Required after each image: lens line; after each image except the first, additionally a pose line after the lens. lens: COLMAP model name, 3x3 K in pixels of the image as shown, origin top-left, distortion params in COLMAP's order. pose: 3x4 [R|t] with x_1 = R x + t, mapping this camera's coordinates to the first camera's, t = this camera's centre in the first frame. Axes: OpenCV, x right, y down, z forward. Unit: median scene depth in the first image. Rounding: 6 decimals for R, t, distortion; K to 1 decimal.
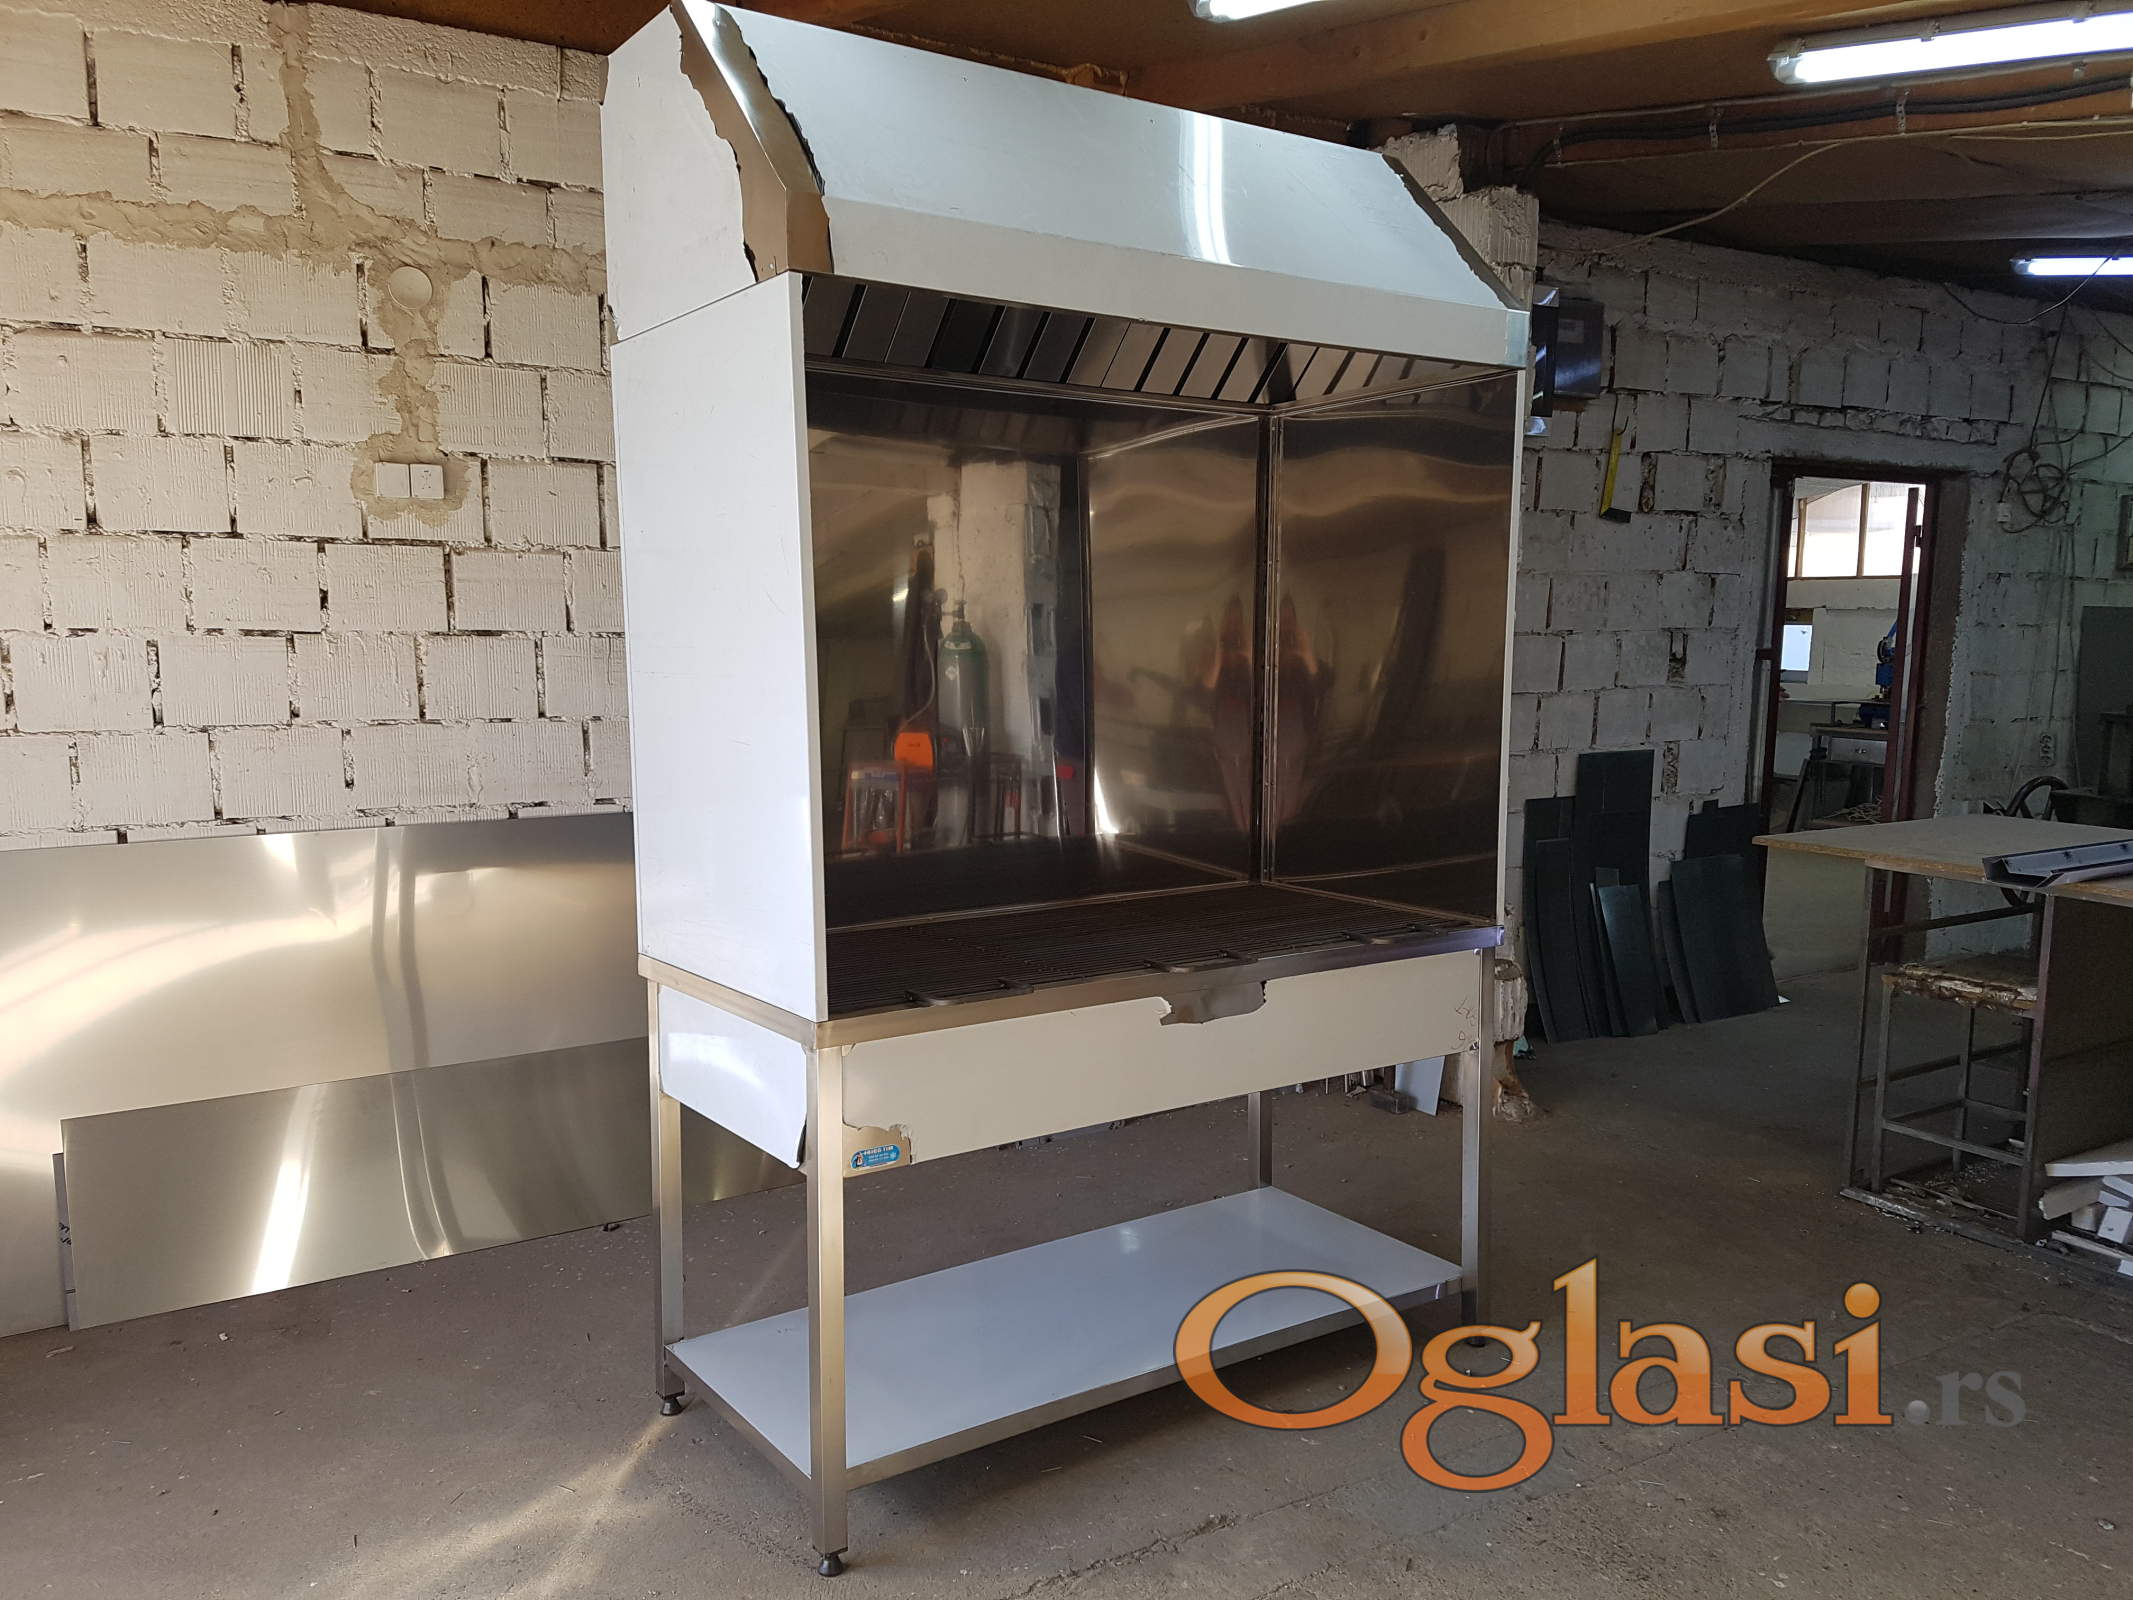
lens RADIAL K [[1604.6, 0, 1047.1], [0, 1604.6, 880.0], [0, 0, 1]] dist [0.178400, -0.278929]
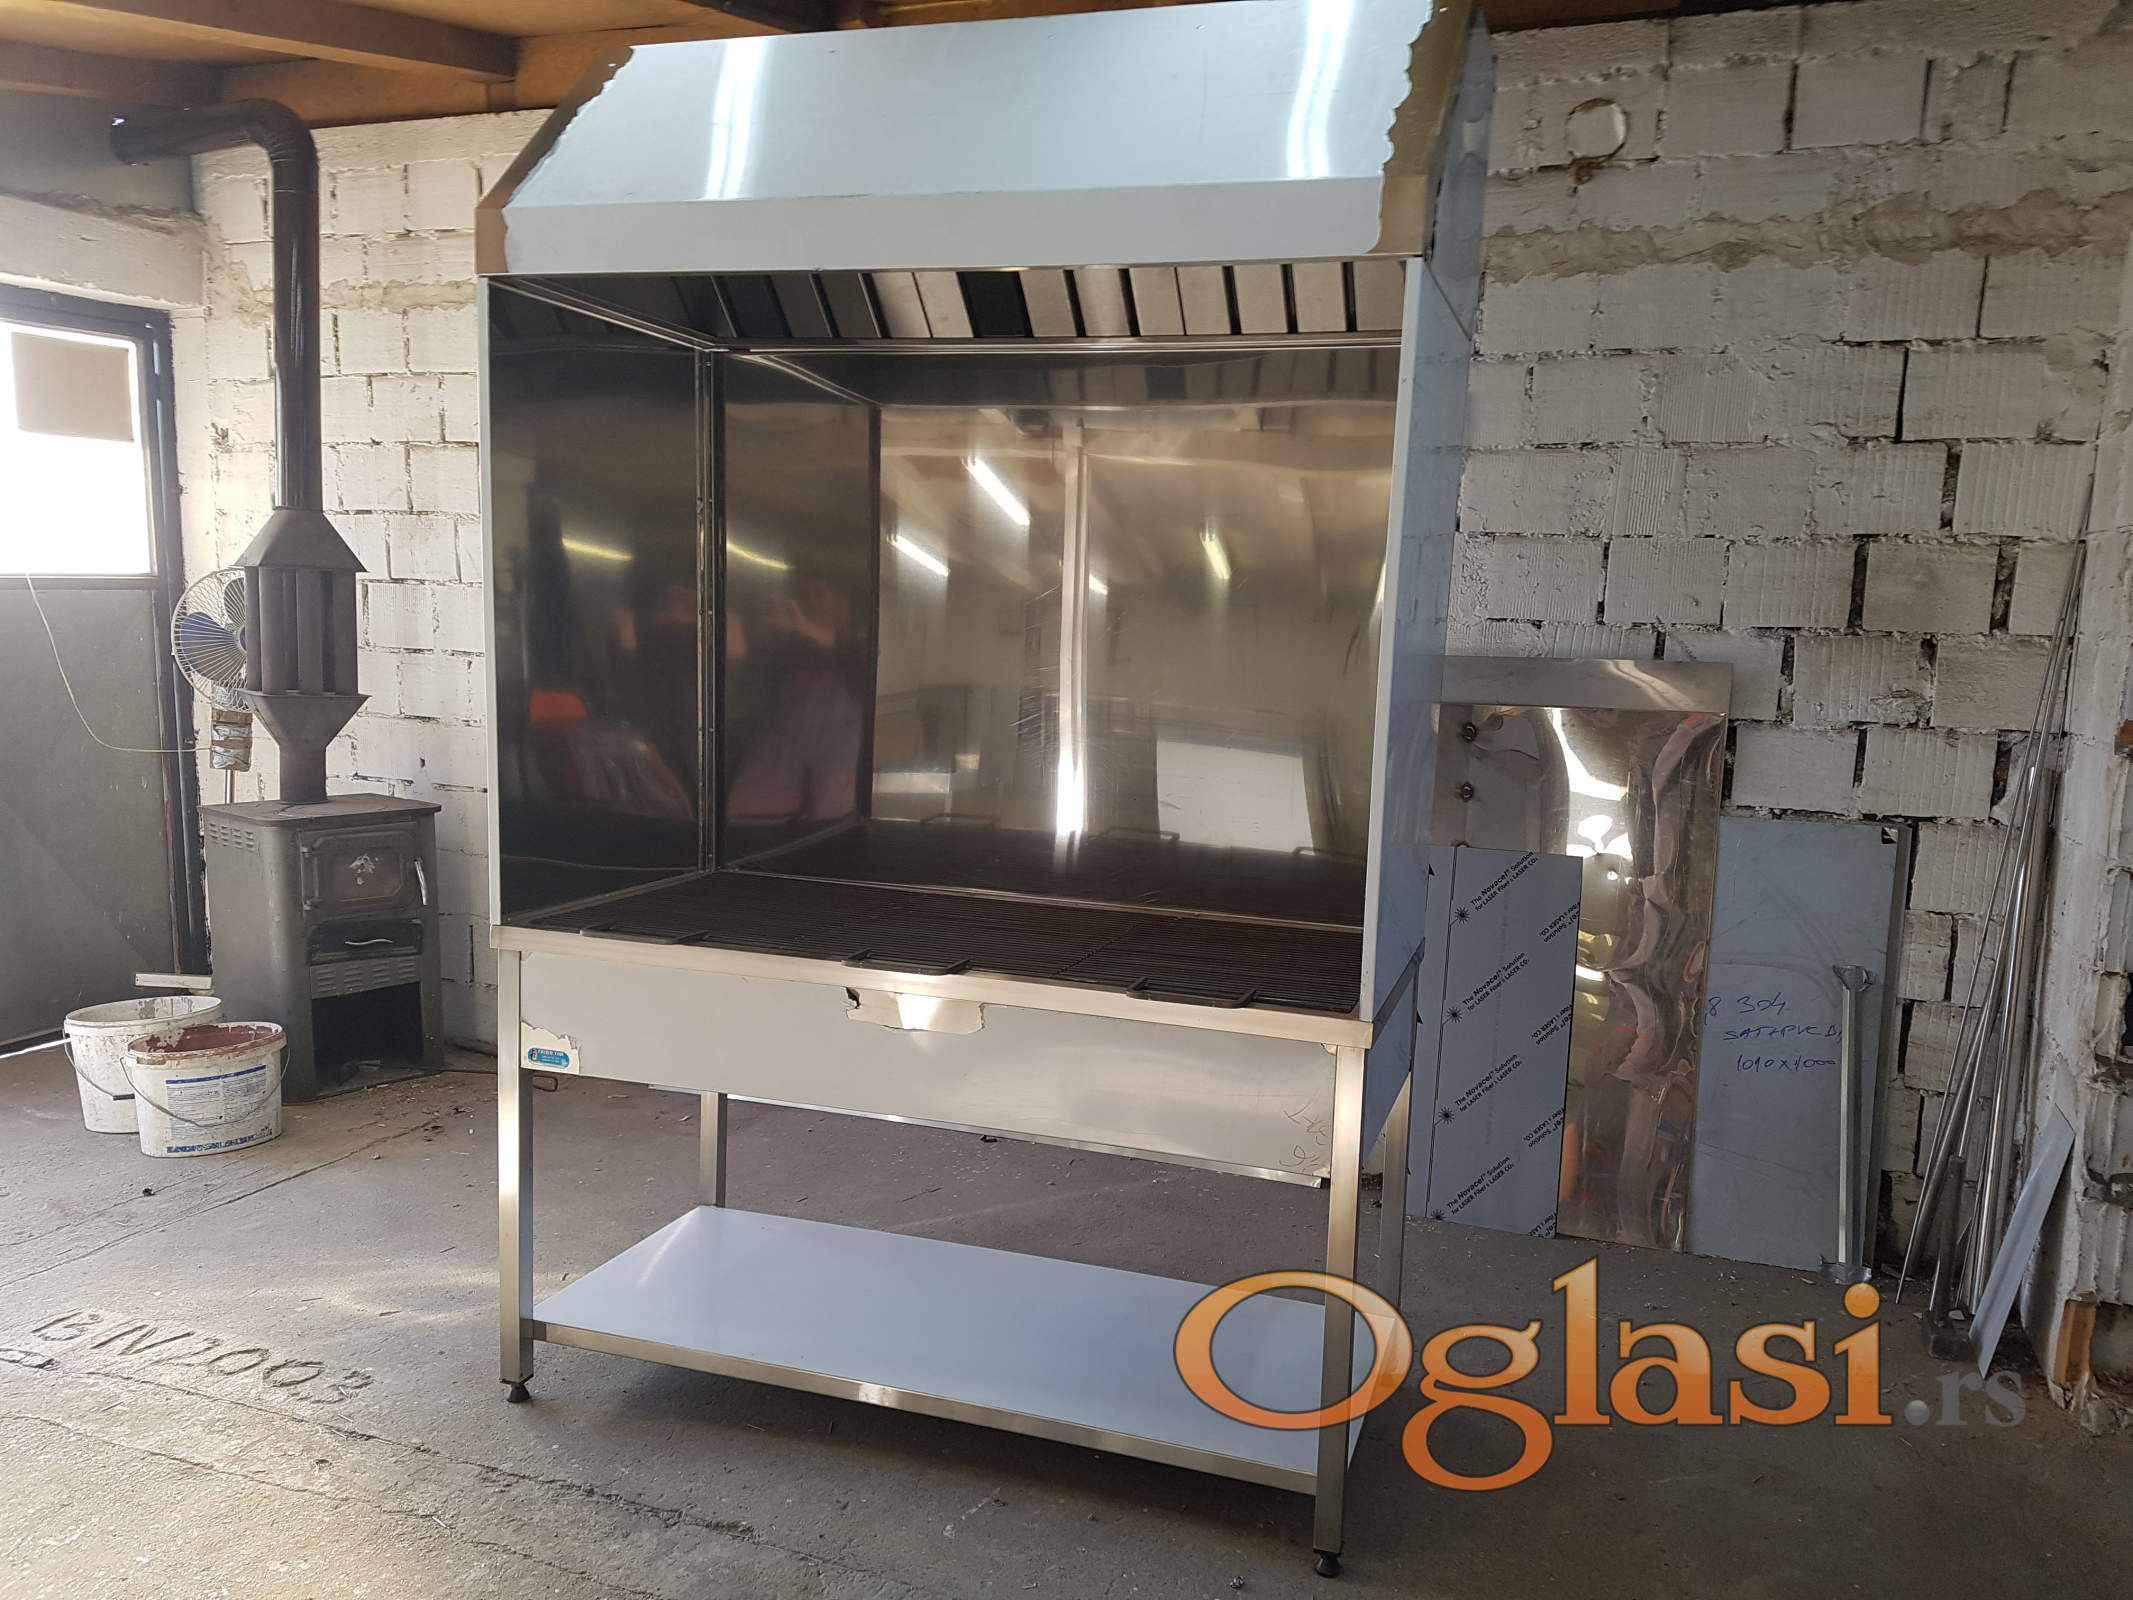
lens RADIAL K [[1675.5, 0, 1098.5], [0, 1675.5, 859.7], [0, 0, 1]] dist [-0.003678, -0.005214]
pose [[0.606870, 0.143987, -0.781650, 0.695263], [-0.153831, 0.986136, 0.062221, -0.064102], [0.779772, 0.082482, 0.620606, 0.389323]]
